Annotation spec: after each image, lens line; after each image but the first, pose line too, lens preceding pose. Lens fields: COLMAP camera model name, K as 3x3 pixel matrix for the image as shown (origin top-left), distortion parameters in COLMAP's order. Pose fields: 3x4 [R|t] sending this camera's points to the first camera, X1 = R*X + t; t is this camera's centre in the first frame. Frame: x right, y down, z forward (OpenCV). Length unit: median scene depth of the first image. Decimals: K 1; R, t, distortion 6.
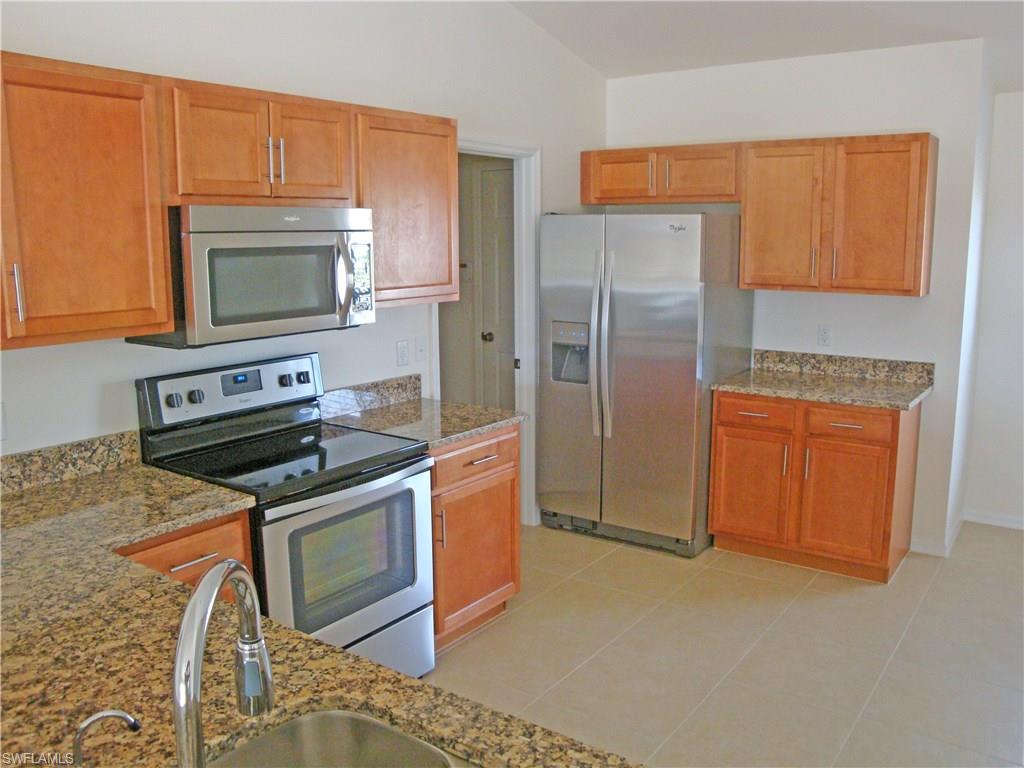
lens RADIAL K [[852.5, 0, 521.1], [0, 852.5, 380.3], [0, 0, 1]] dist [-0.181496, 0.175405]
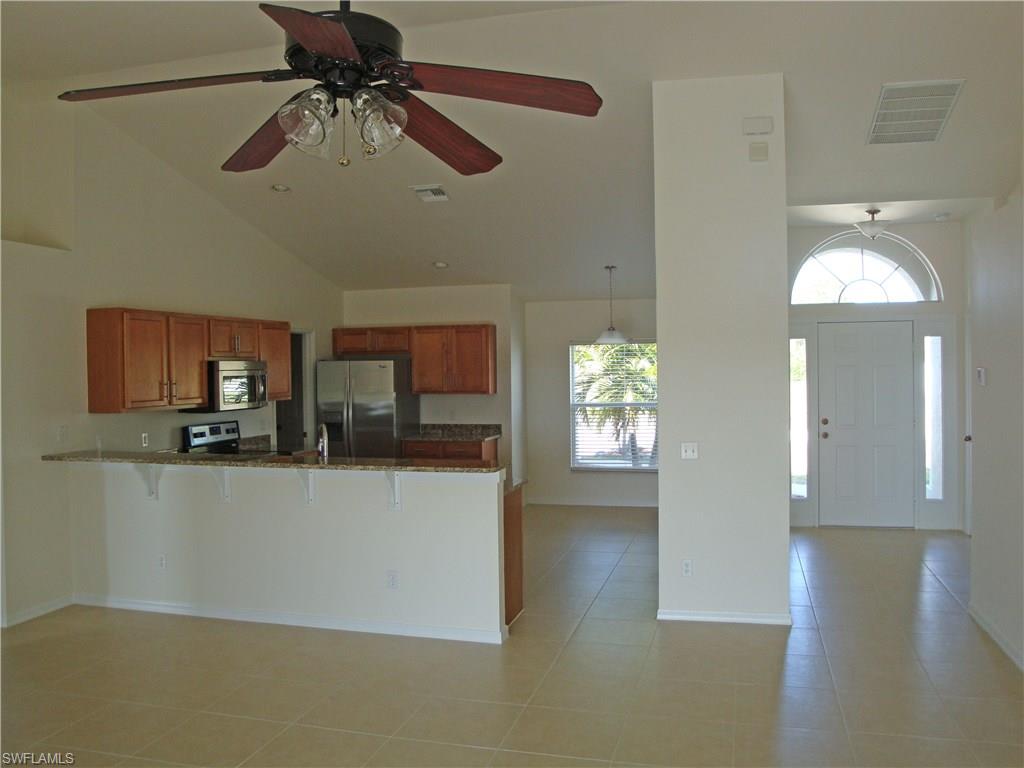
lens RADIAL K [[852.5, 0, 521.1], [0, 852.5, 380.3], [0, 0, 1]] dist [-0.181496, 0.175405]
pose [[0.935449, -0.013324, 0.353212, -0.255141], [0.067921, 0.987442, -0.142633, 0.192083], [-0.346876, 0.157416, 0.924607, -1.150521]]
